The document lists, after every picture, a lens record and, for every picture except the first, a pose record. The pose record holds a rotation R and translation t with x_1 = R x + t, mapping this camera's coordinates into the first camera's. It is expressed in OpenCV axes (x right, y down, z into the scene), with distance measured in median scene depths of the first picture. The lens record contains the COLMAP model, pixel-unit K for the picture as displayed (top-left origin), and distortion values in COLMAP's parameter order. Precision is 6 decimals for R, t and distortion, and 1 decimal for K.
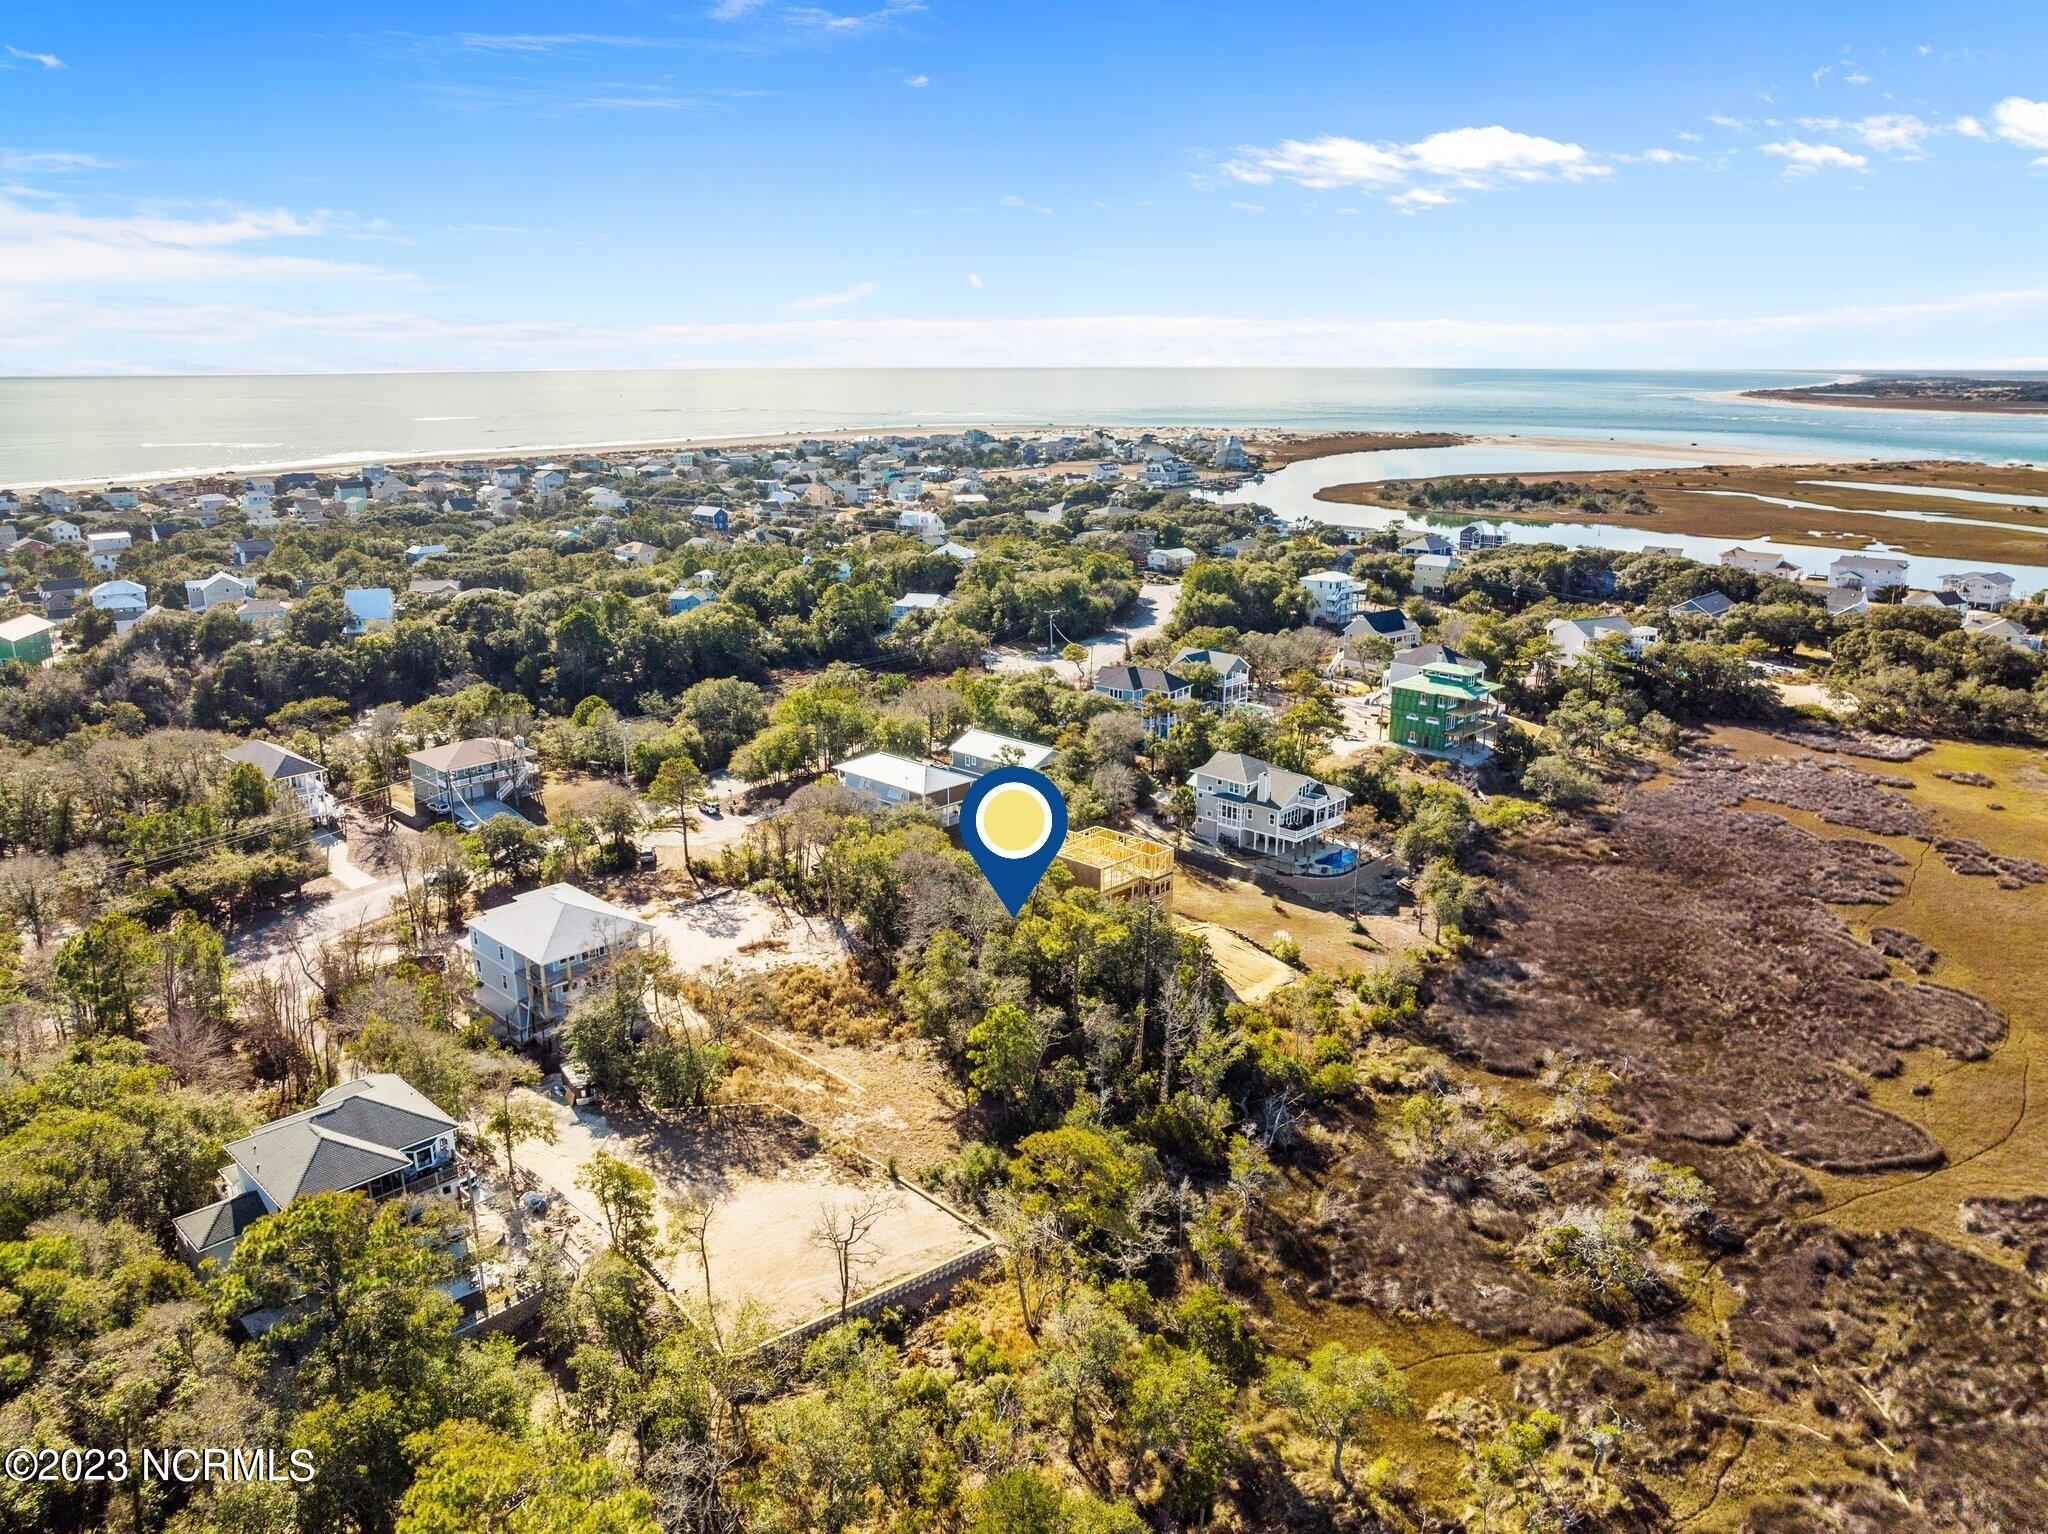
lens RADIAL K [[1438.8, 0, 1024.0], [0, 1438.8, 767.0], [0, 0, 1]] dist [-0.029050, -0.011597]
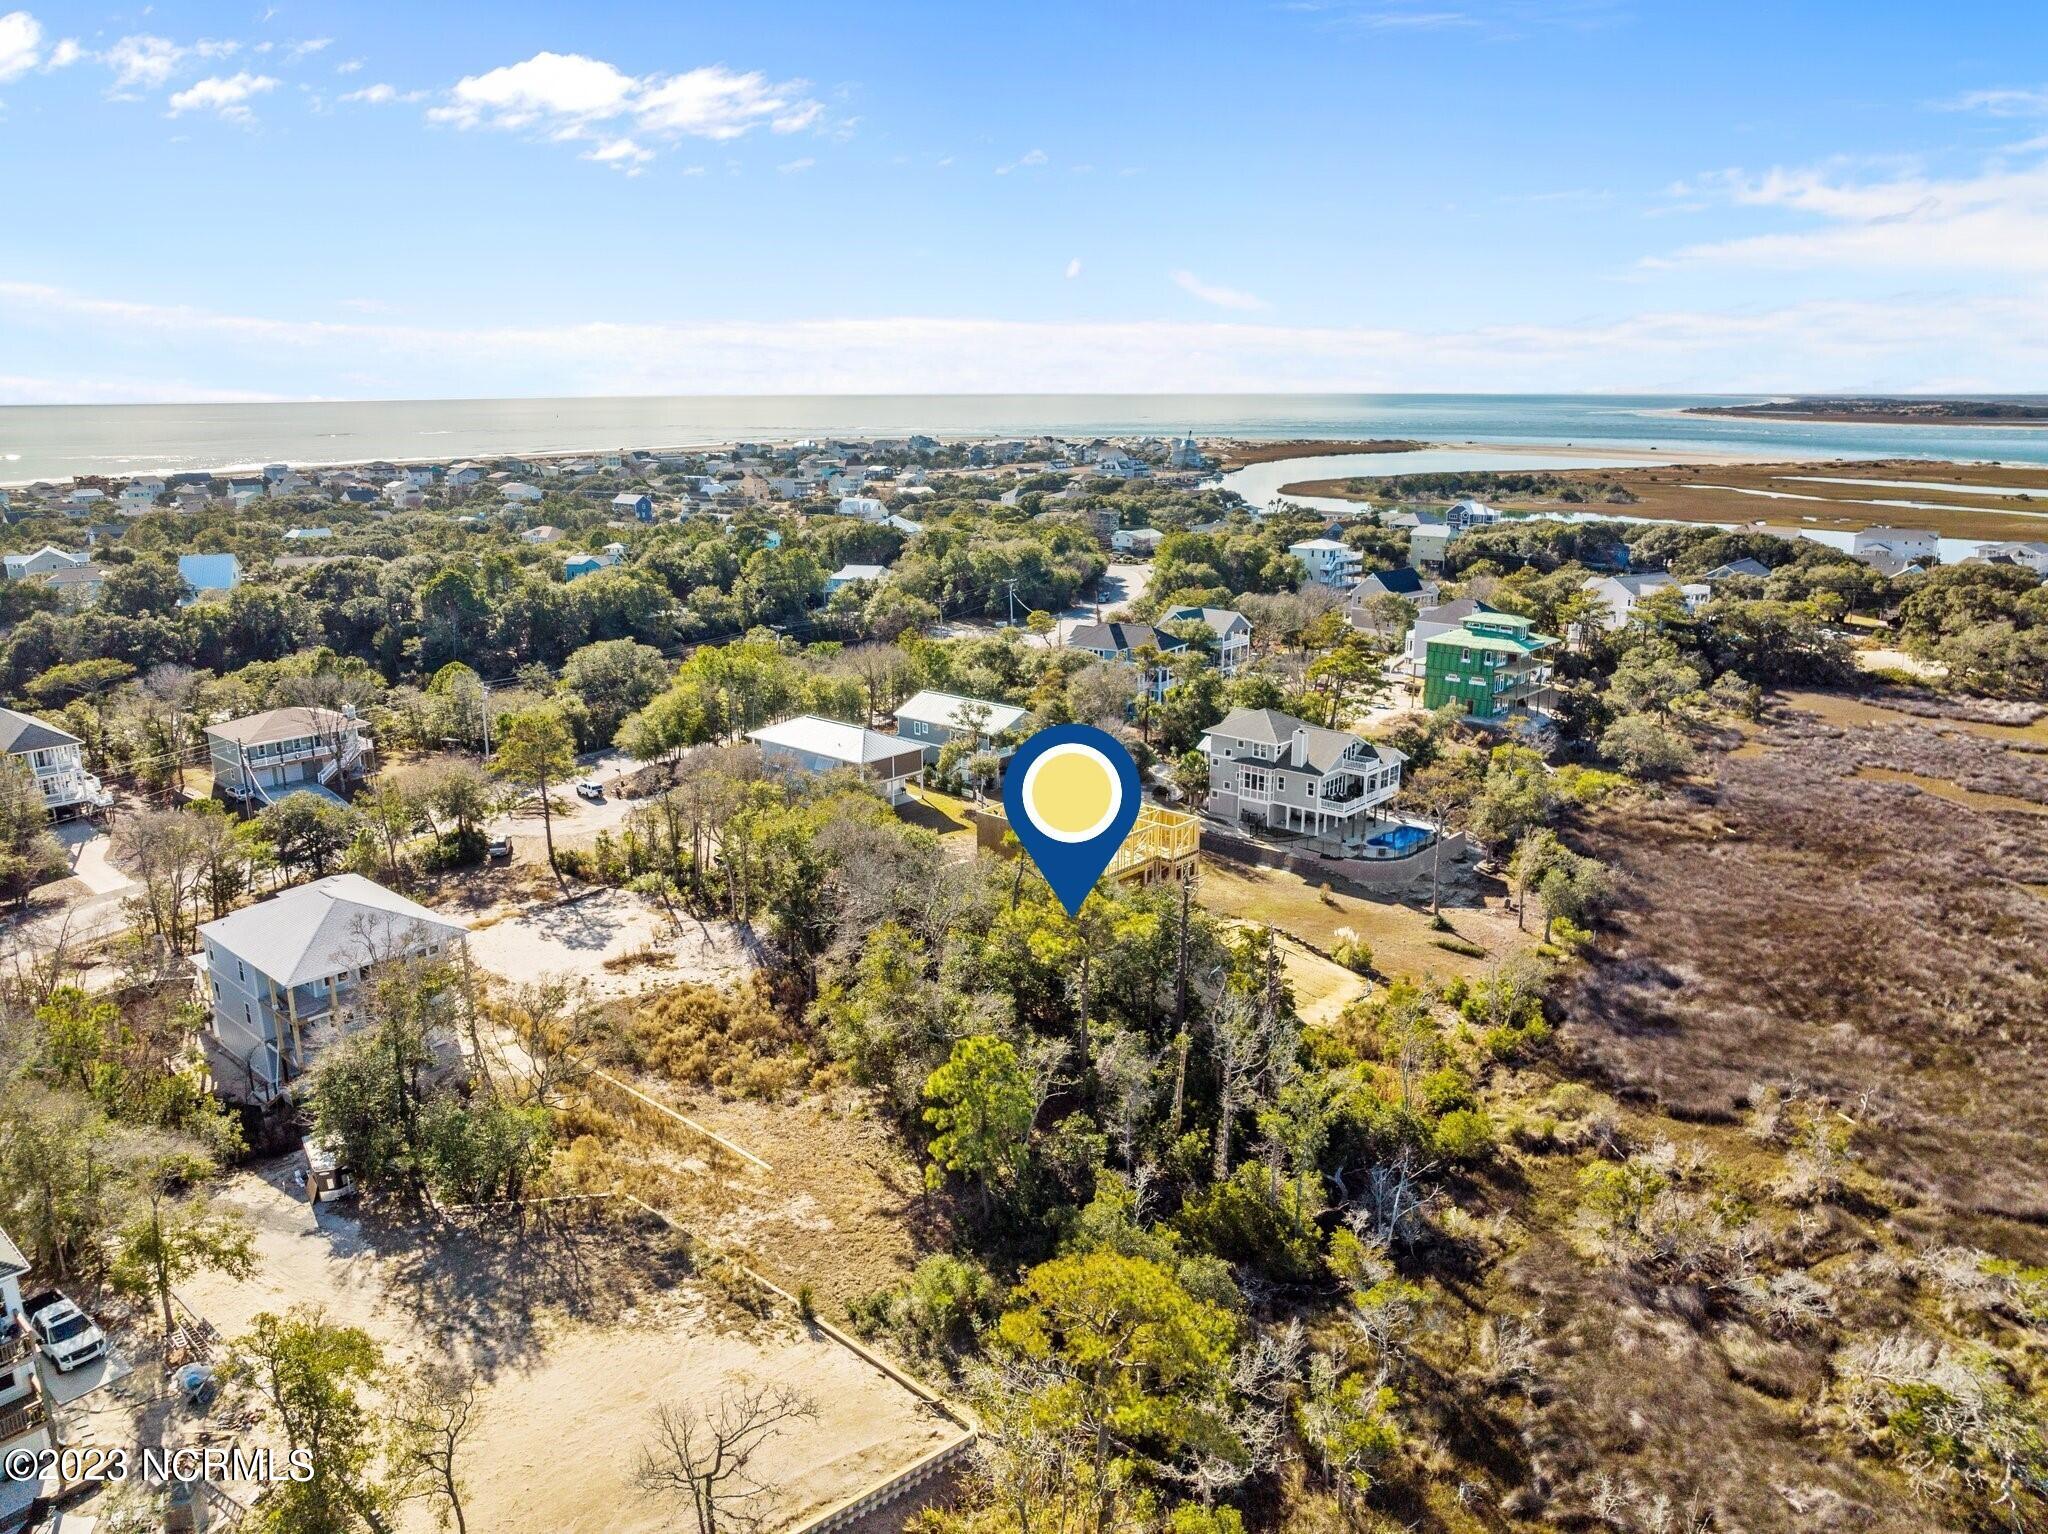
lens RADIAL K [[1438.8, 0, 1024.0], [0, 1438.8, 767.0], [0, 0, 1]] dist [-0.029050, -0.011597]
pose [[0.999275, -0.011820, 0.036192, -0.009476], [0.012499, 0.999749, -0.018610, 0.033503], [-0.035963, 0.019048, 0.999172, 0.206610]]
